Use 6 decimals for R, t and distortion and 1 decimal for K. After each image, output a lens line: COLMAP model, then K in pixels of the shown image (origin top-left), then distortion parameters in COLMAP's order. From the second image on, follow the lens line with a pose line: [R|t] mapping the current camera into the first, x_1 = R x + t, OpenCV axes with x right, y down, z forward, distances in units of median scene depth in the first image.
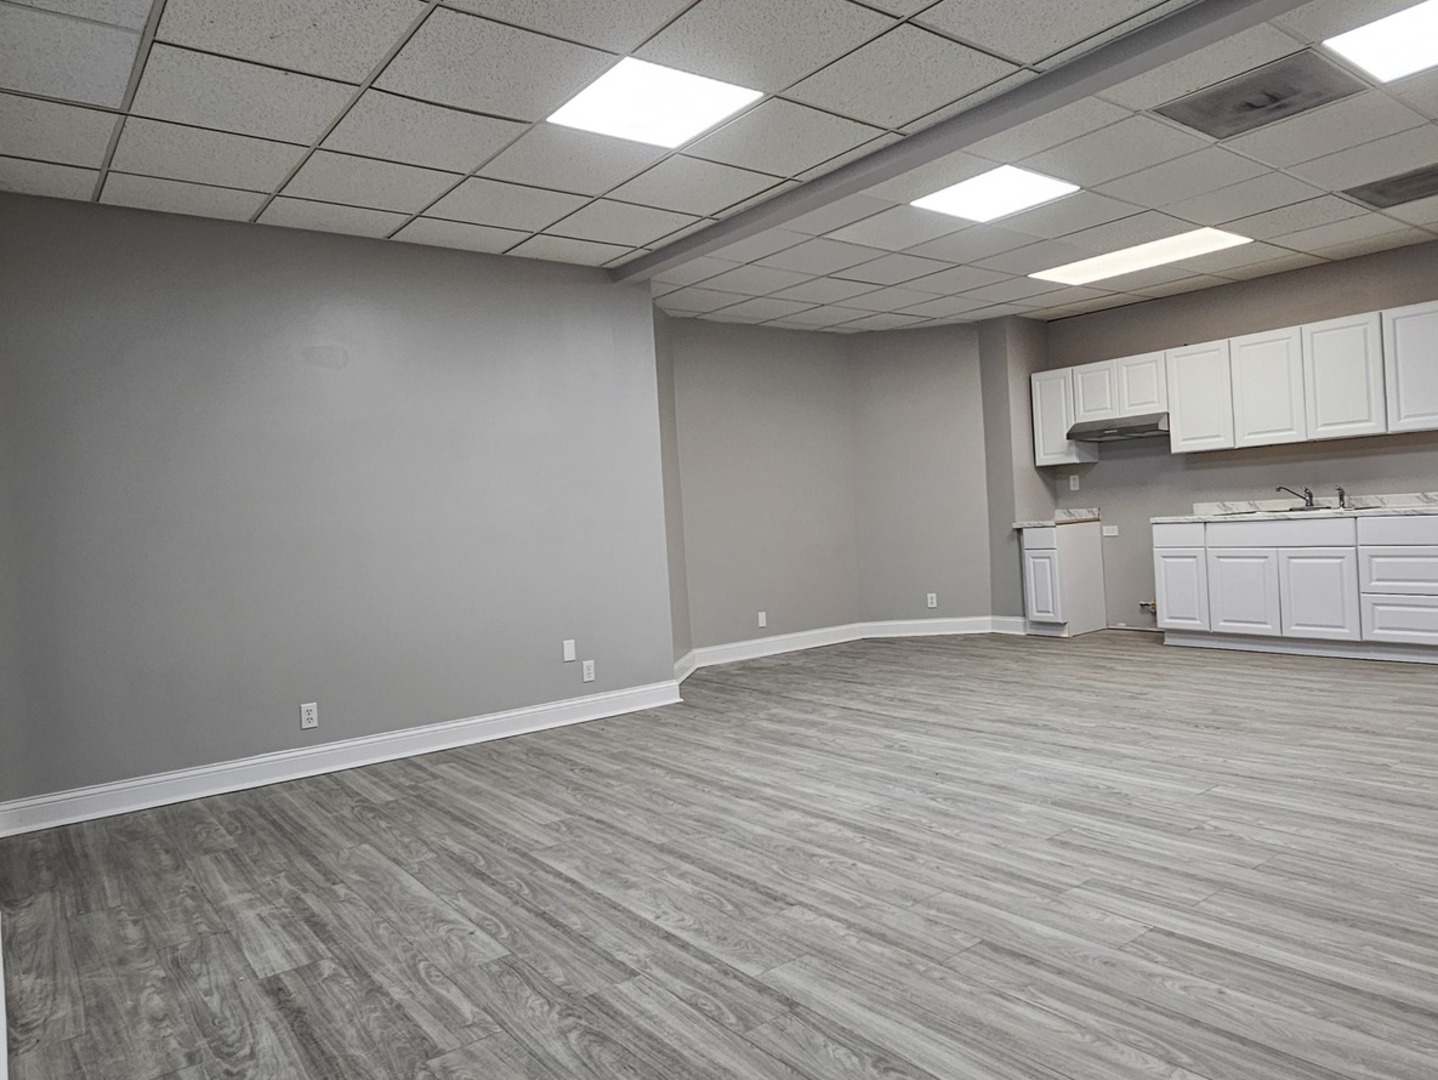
lens RADIAL K [[961.3, 0, 716.3], [0, 961.3, 534.8], [0, 0, 1]] dist [0.001477, 0.001923]
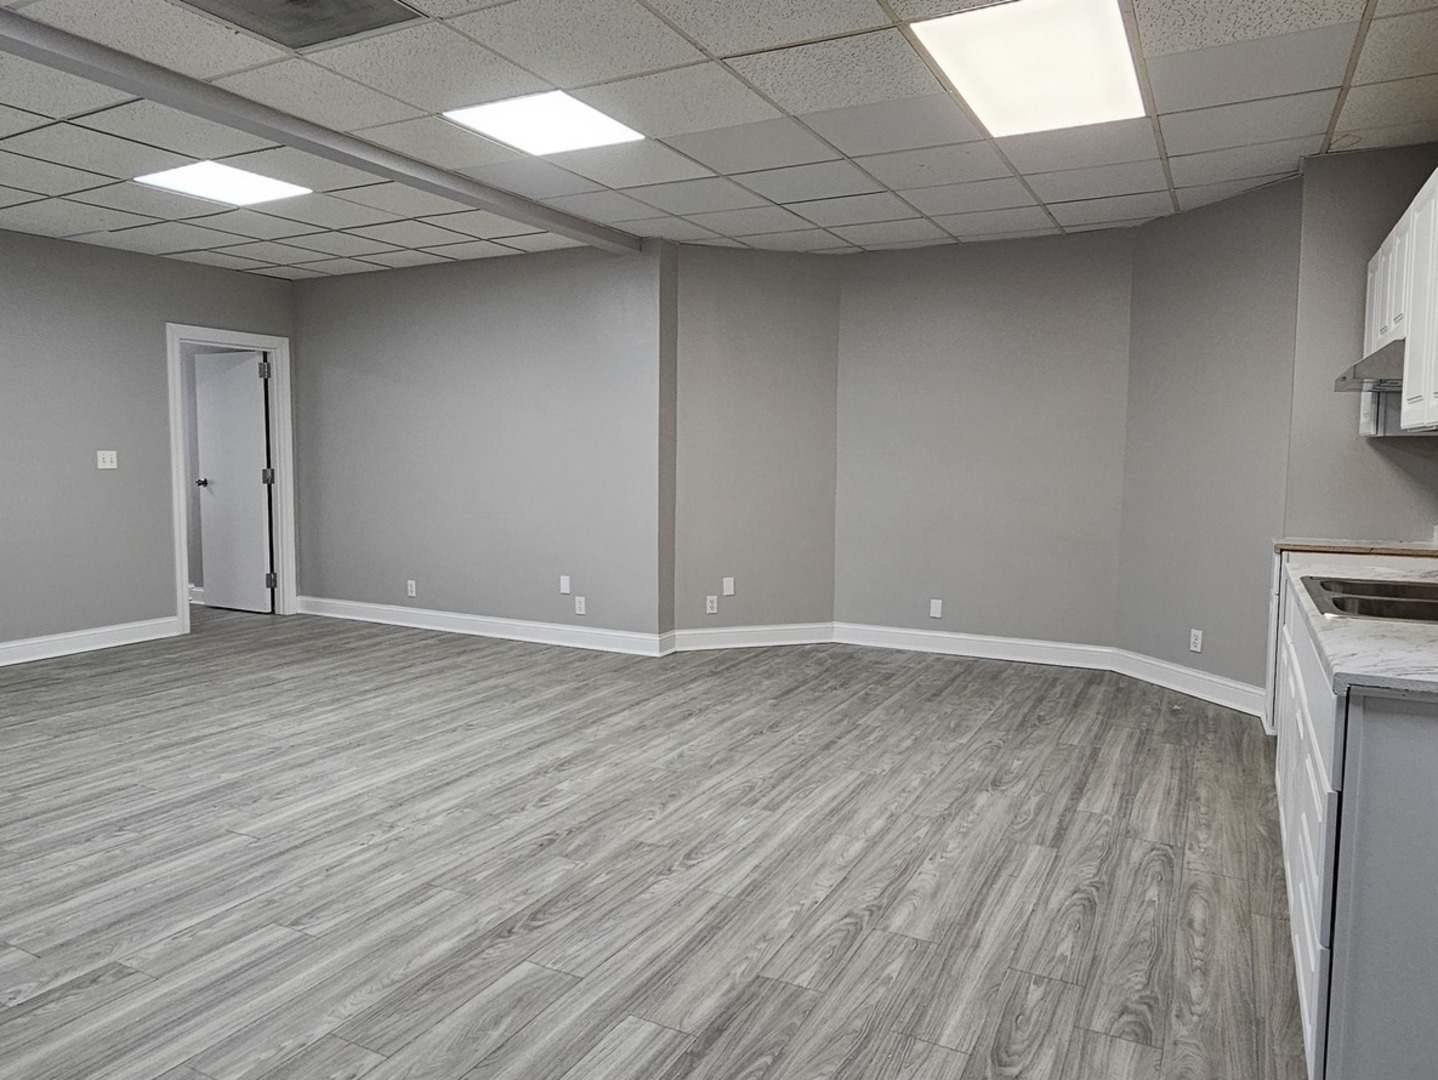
lens RADIAL K [[961.3, 0, 725.2], [0, 961.3, 533.5], [0, 0, 1]] dist [0.001477, 0.001923]
pose [[0.416849, 0.137952, -0.898446, 1.121057], [-0.044456, 0.990328, 0.131434, -0.121304], [0.907888, -0.014847, 0.418950, 0.779732]]
